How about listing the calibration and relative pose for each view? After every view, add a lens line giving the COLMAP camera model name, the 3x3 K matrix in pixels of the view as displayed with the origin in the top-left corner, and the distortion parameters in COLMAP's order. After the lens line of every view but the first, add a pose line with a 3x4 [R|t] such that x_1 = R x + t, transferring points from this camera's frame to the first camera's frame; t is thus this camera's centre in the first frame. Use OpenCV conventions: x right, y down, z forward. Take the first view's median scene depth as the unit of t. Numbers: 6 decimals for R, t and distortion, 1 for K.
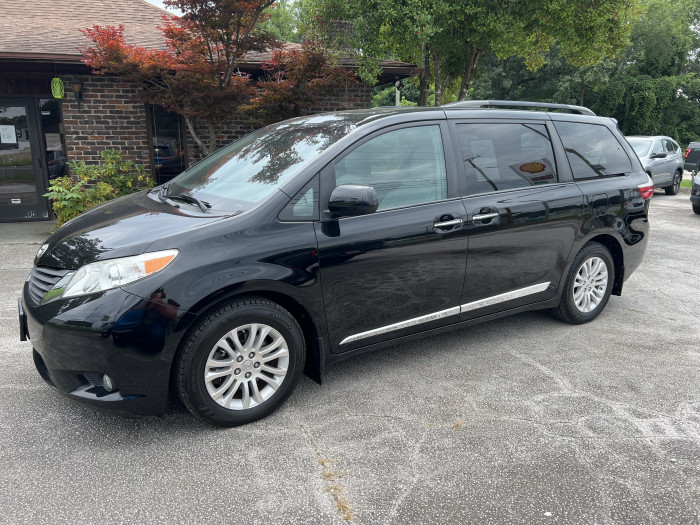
lens RADIAL K [[533.0, 0, 346.2], [0, 533.0, 266.1], [0, 0, 1]] dist [0.043067, -0.044864]
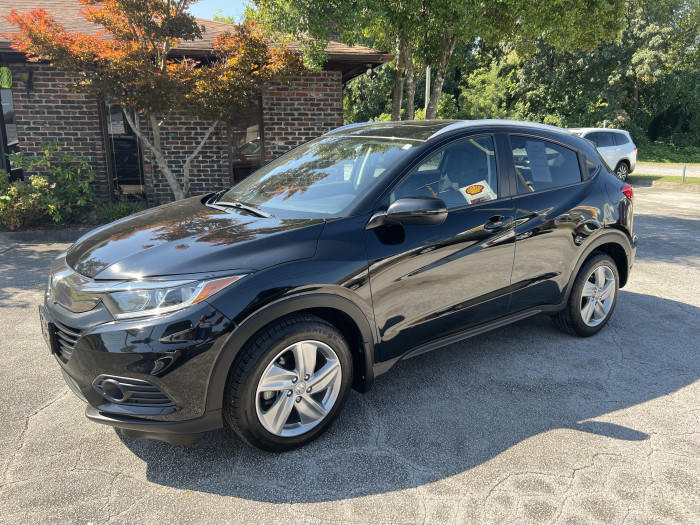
lens RADIAL K [[533.0, 0, 347.7], [0, 533.0, 263.8], [0, 0, 1]] dist [0.043067, -0.044864]
pose [[0.995661, 0.027725, -0.088827, 0.186899], [-0.027024, 0.999593, 0.009090, -0.019664], [0.089043, -0.006650, 0.996006, 0.086736]]
